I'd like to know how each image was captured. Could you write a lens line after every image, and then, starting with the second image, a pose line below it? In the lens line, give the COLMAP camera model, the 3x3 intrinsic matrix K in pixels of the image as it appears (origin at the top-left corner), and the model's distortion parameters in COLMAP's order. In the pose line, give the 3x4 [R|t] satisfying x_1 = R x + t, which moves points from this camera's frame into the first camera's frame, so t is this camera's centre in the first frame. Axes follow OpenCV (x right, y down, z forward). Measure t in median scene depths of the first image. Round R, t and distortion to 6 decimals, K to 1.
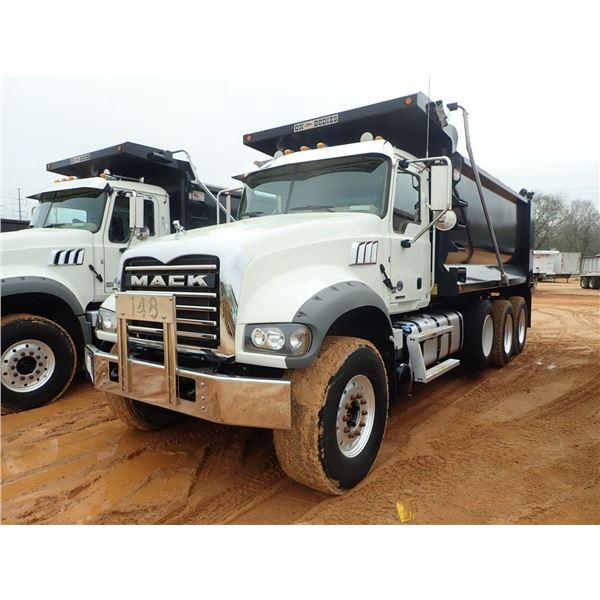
lens RADIAL K [[443.5, 0, 301.1], [0, 443.5, 290.5], [0, 0, 1]] dist [-0.004686, -0.001772]
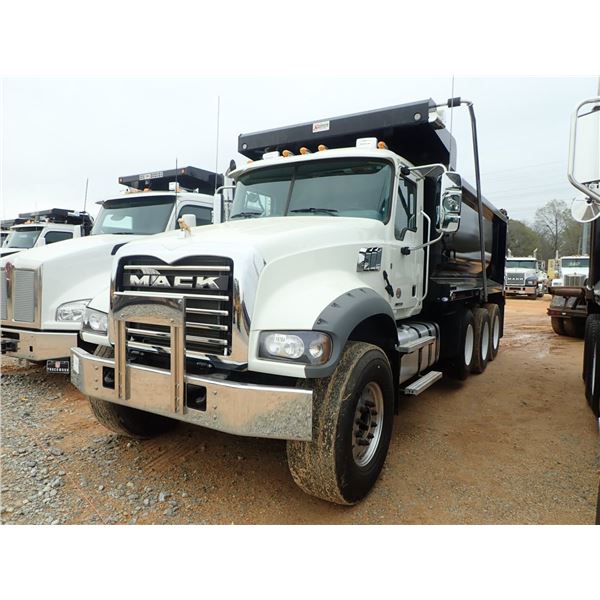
lens RADIAL K [[443.5, 0, 301.1], [0, 443.5, 290.5], [0, 0, 1]] dist [-0.004686, -0.001772]
pose [[0.995463, 0.026745, 0.091318, -0.111124], [-0.026341, 0.999637, -0.005618, -0.005051], [-0.091435, 0.003187, 0.995806, 0.032370]]
